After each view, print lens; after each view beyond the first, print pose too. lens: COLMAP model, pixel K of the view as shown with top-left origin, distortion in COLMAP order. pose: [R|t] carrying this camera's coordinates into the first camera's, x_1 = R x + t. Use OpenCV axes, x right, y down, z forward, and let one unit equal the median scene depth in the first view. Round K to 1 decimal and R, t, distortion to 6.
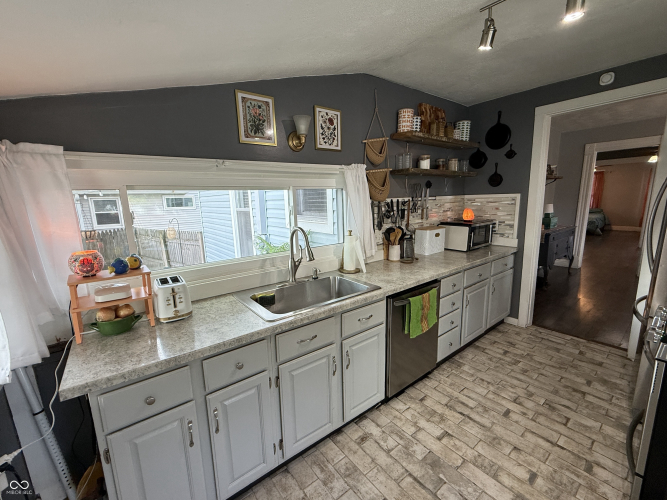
lens RADIAL K [[285.0, 0, 333.5], [0, 285.0, 250.0], [0, 0, 1]] dist [0.001050, 0.000056]
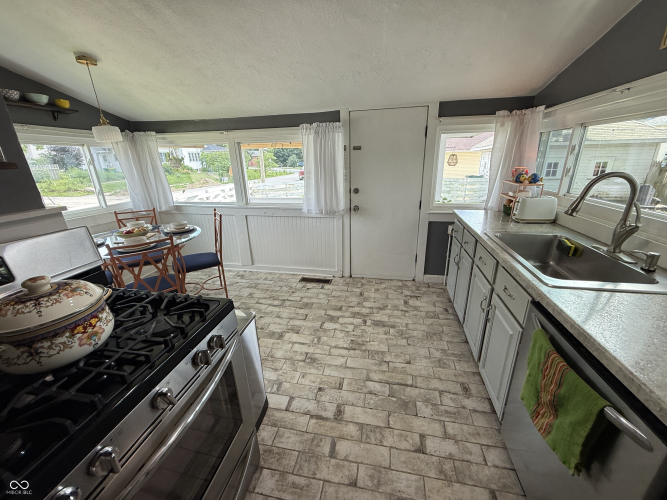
lens RADIAL K [[264.2, 0, 333.5], [0, 264.2, 250.0], [0, 0, 1]] dist [0.000585, 0.000194]
pose [[-0.761827, 0.257954, -0.594205, 0.890047], [-0.068501, 0.880070, 0.469877, -0.180306], [0.644148, 0.398669, -0.652791, 1.111834]]
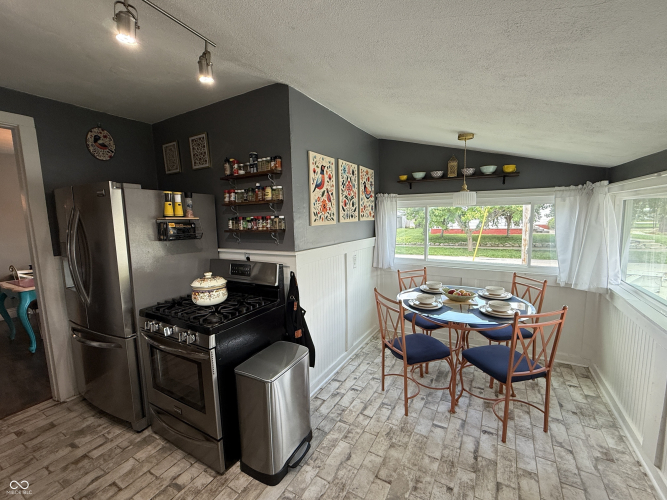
lens RADIAL K [[285.0, 0, 333.5], [0, 285.0, 250.0], [0, 0, 1]] dist [0.001050, 0.000056]
pose [[-0.370815, -0.073020, 0.925832, -0.189990], [0.196877, 0.968066, 0.155204, -0.107504], [-0.907599, 0.239827, -0.344597, 0.541950]]
